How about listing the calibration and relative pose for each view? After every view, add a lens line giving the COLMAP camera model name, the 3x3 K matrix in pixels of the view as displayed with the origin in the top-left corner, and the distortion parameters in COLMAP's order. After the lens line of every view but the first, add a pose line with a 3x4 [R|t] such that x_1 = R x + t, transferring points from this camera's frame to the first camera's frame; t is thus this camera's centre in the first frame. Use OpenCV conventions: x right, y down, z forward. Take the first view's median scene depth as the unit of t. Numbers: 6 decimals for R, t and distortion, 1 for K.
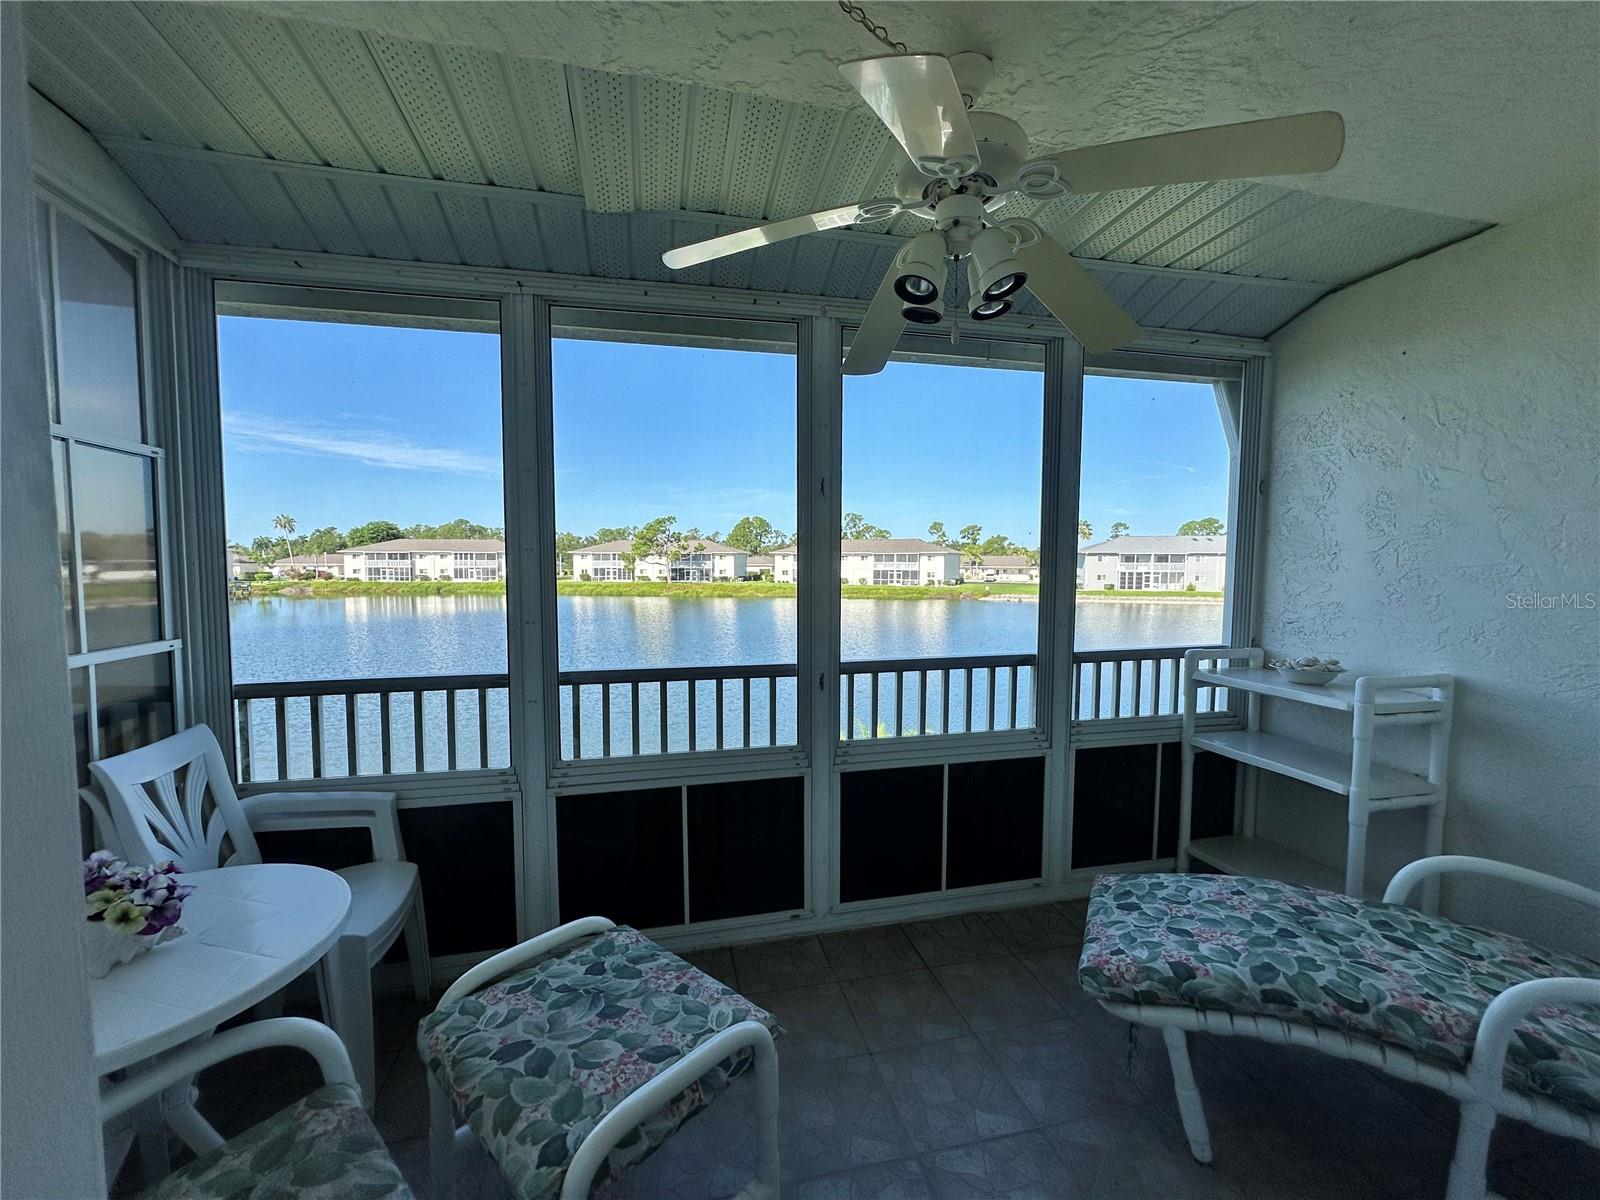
lens RADIAL K [[637.3, 0, 799.3], [0, 637.3, 598.8], [0, 0, 1]] dist [-0.005862, 0.001163]
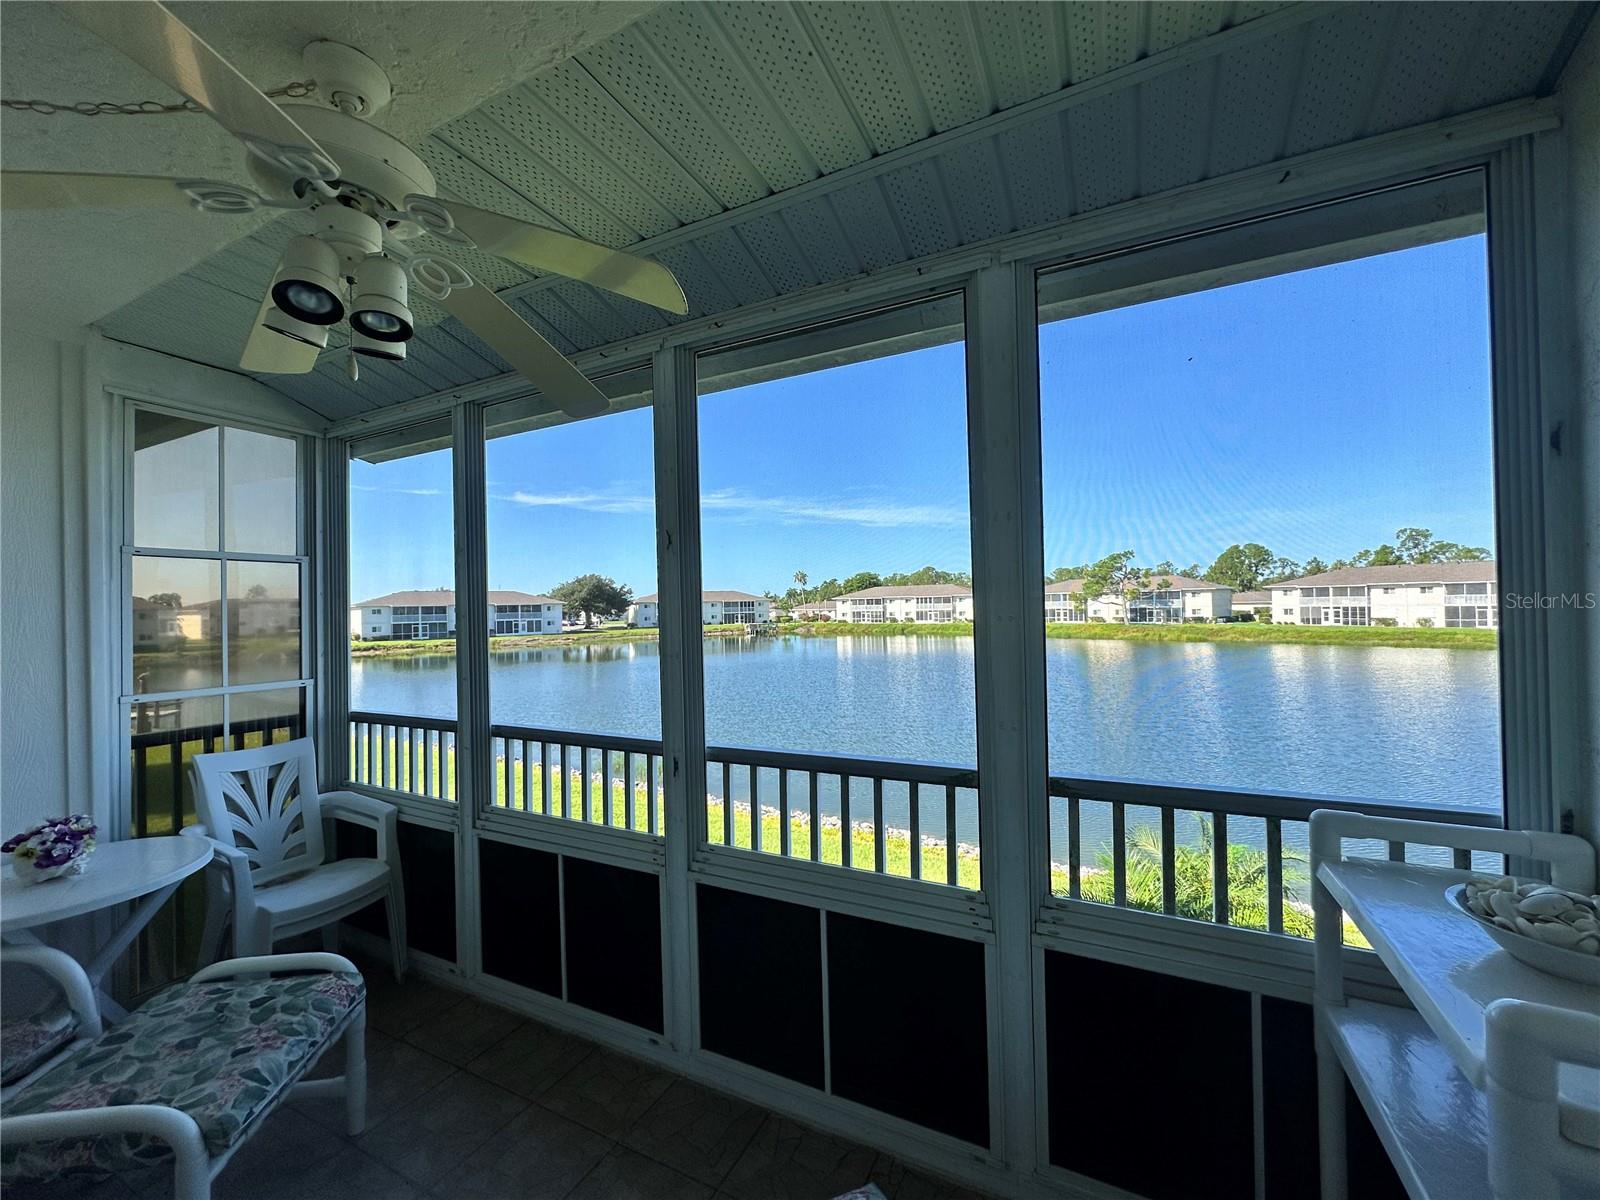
lens RADIAL K [[637.3, 0, 799.3], [0, 637.3, 598.8], [0, 0, 1]] dist [-0.005862, 0.001163]
pose [[0.768749, -0.024649, -0.639075, 0.559497], [-0.016577, 0.998153, -0.058440, -0.036840], [0.639335, 0.055520, 0.766921, 0.349395]]
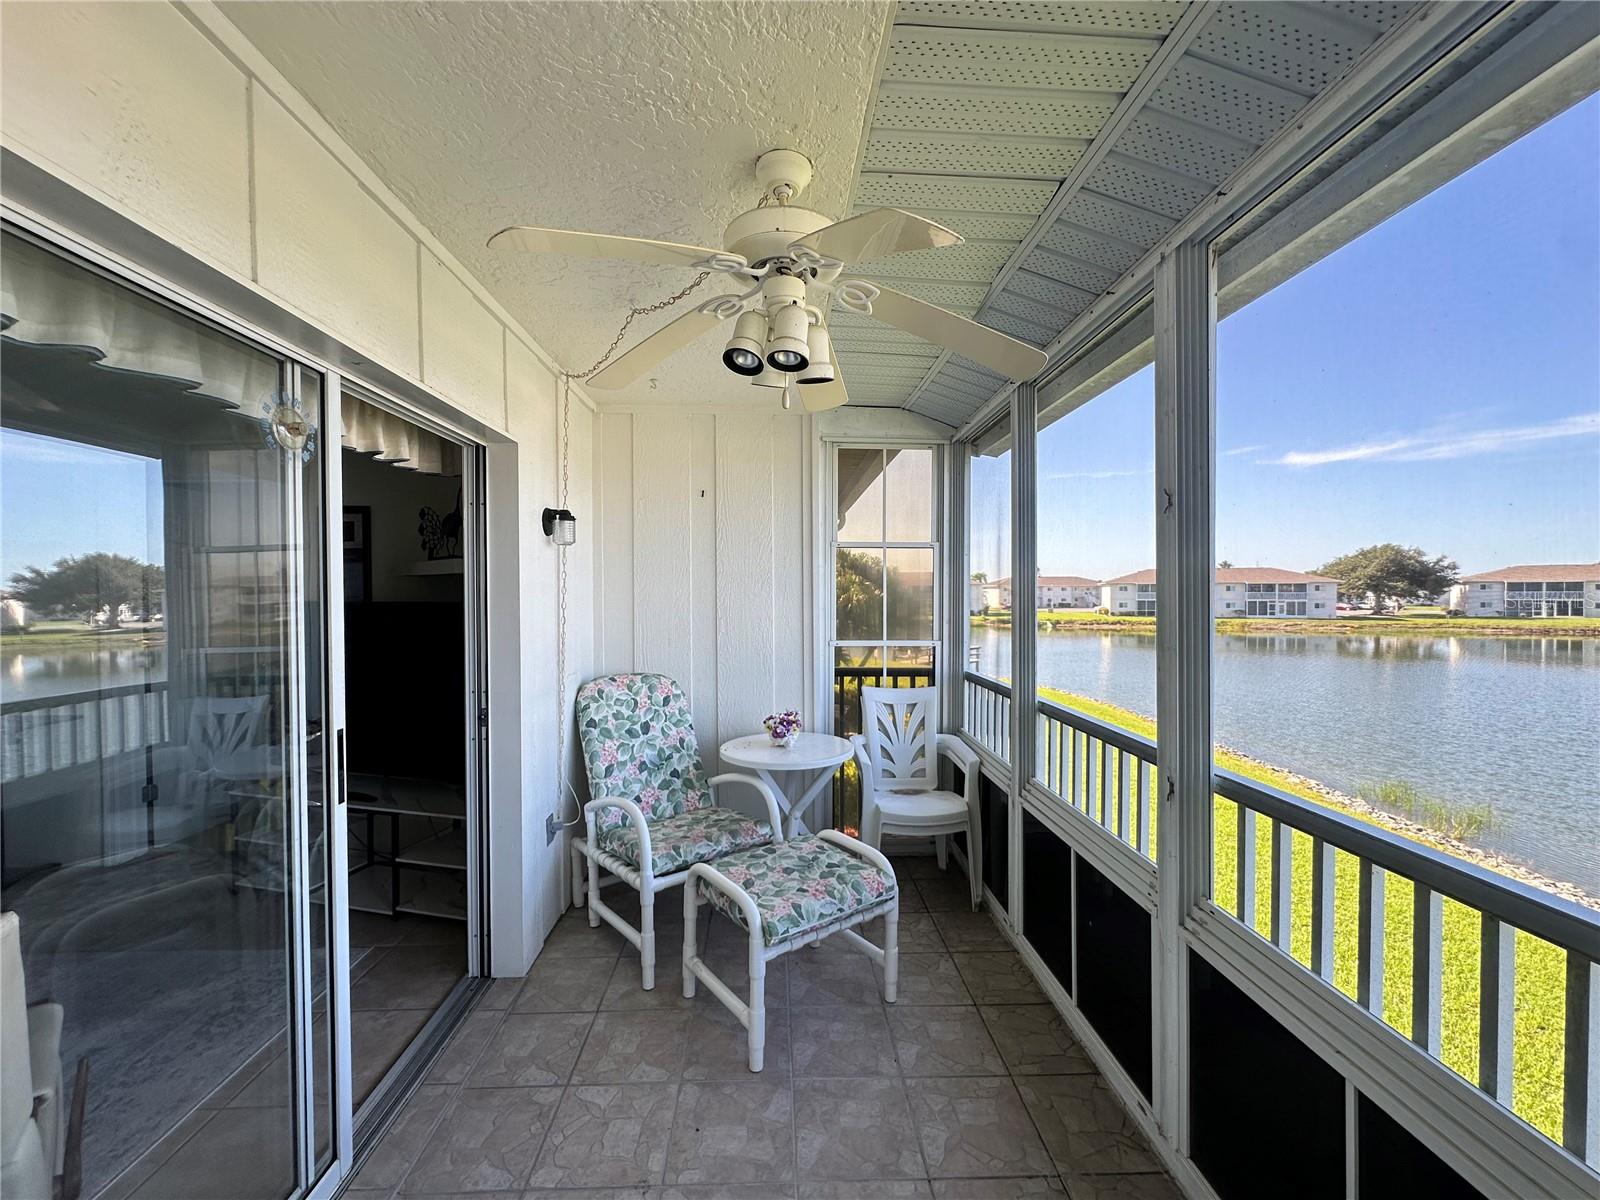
lens RADIAL K [[640.2, 0, 798.9], [0, 640.2, 599.5], [0, 0, 1]] dist [-0.007457, 0.001894]
pose [[-0.185022, 0.010894, -0.982674, 0.604185], [-0.058982, 0.998013, 0.022169, -0.048356], [0.980963, 0.062062, -0.184012, 0.573750]]
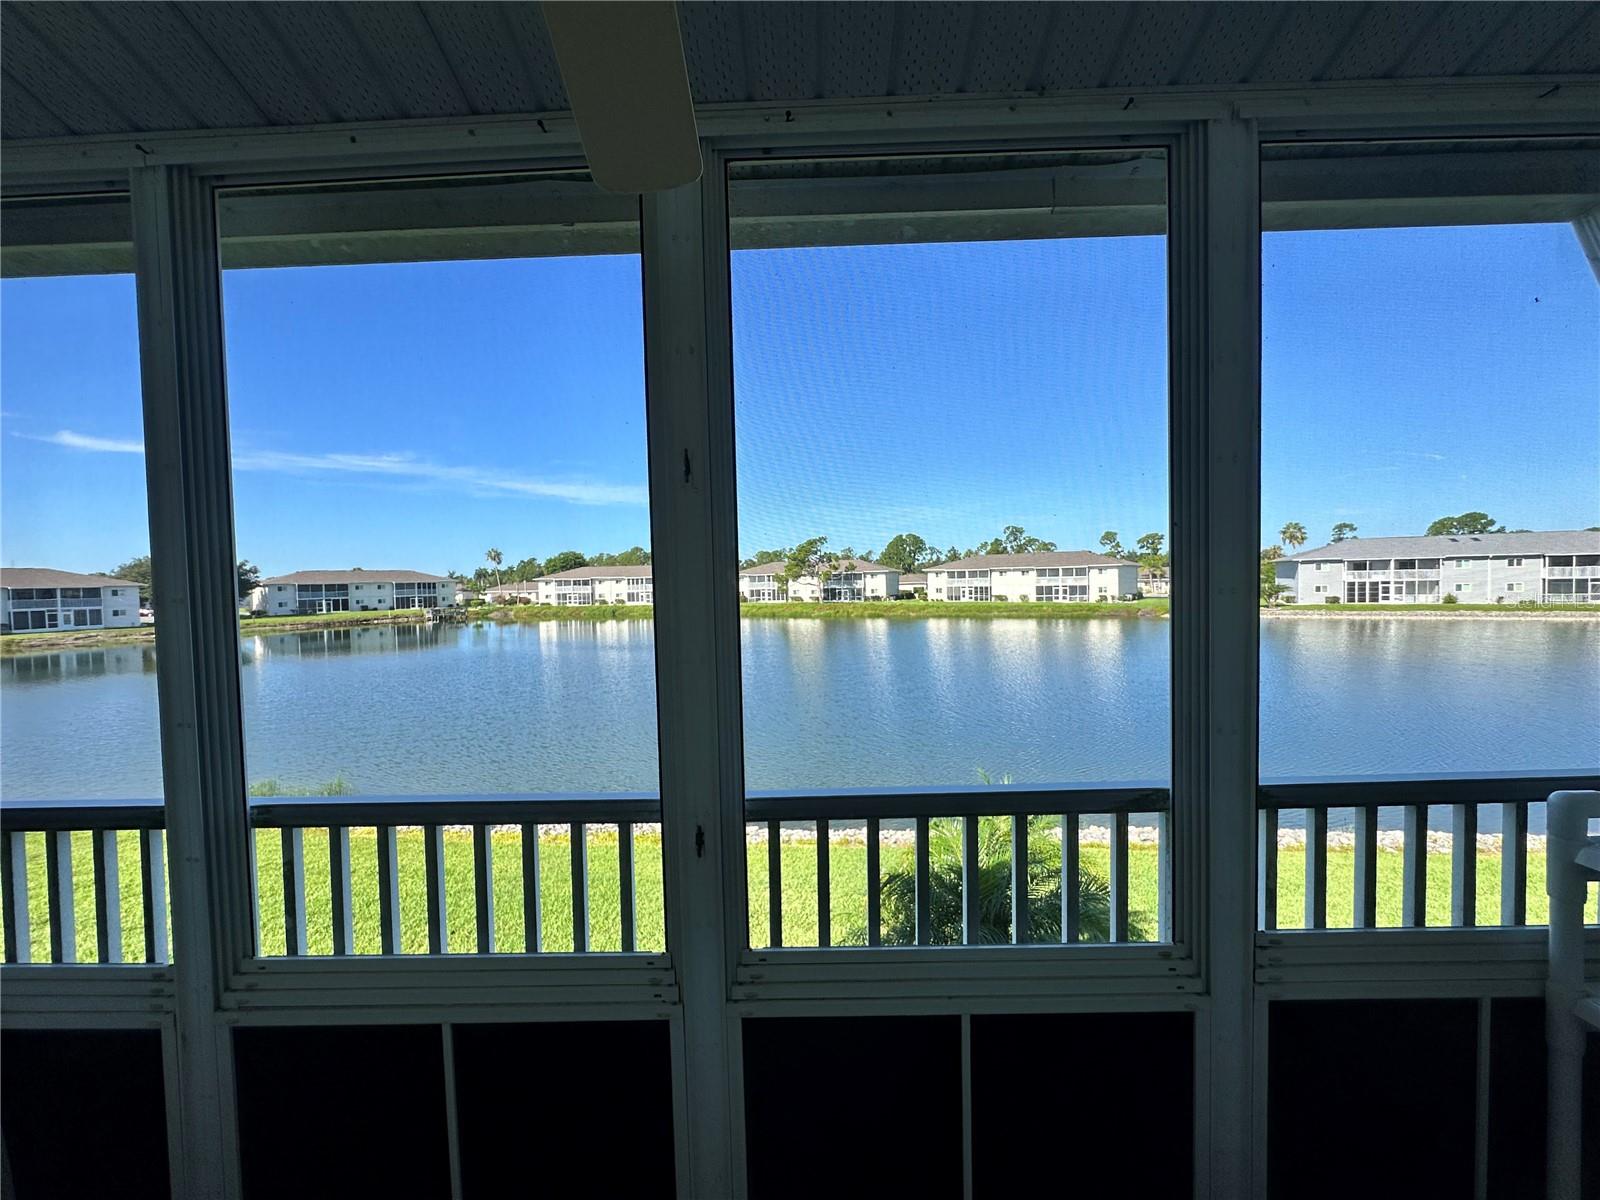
lens RADIAL K [[640.2, 0, 798.9], [0, 640.2, 599.5], [0, 0, 1]] dist [-0.007457, 0.001894]
pose [[0.970391, -0.016473, -0.240979, 0.191077], [0.009621, 0.999516, -0.029580, -0.039909], [0.241349, 0.026386, 0.970079, 0.401370]]
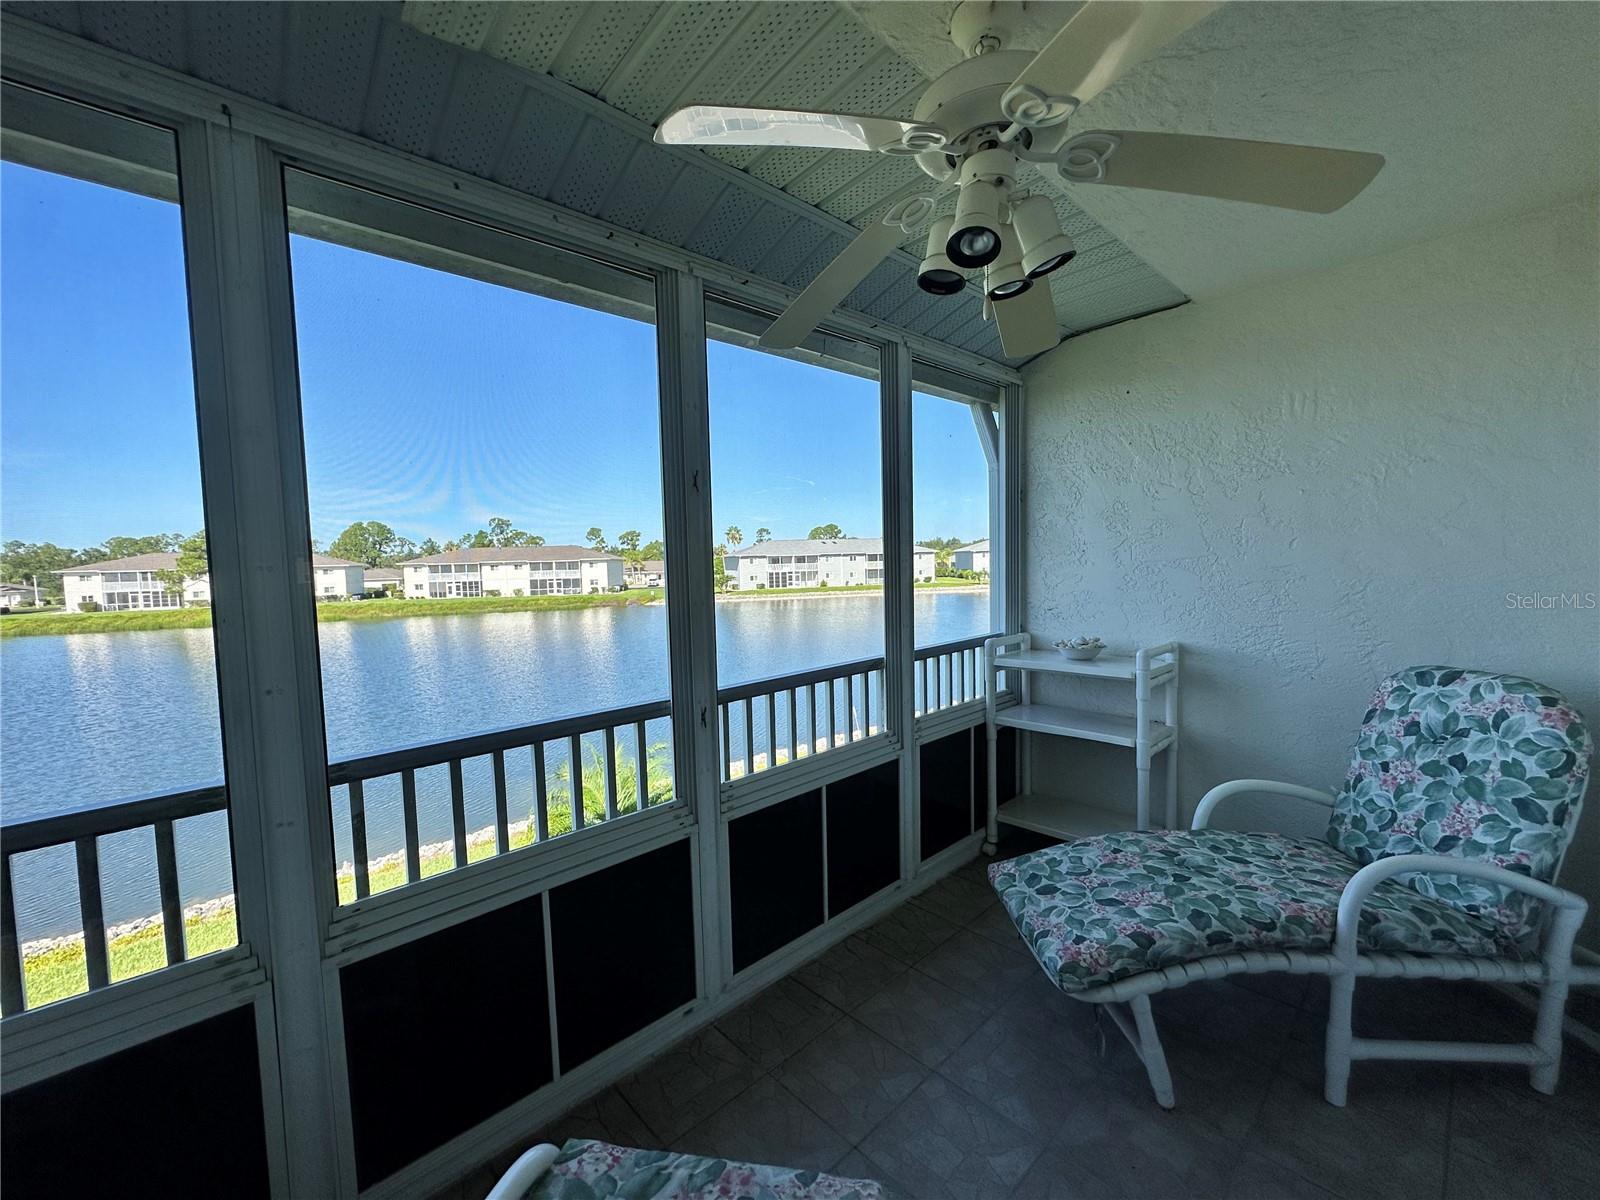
lens RADIAL K [[637.3, 0, 799.3], [0, 637.3, 598.8], [0, 0, 1]] dist [-0.005862, 0.001163]
pose [[0.865784, -0.055700, 0.497308, -0.204745], [0.060202, 0.998162, 0.006989, -0.017071], [-0.496783, 0.023888, 0.867546, 0.172867]]
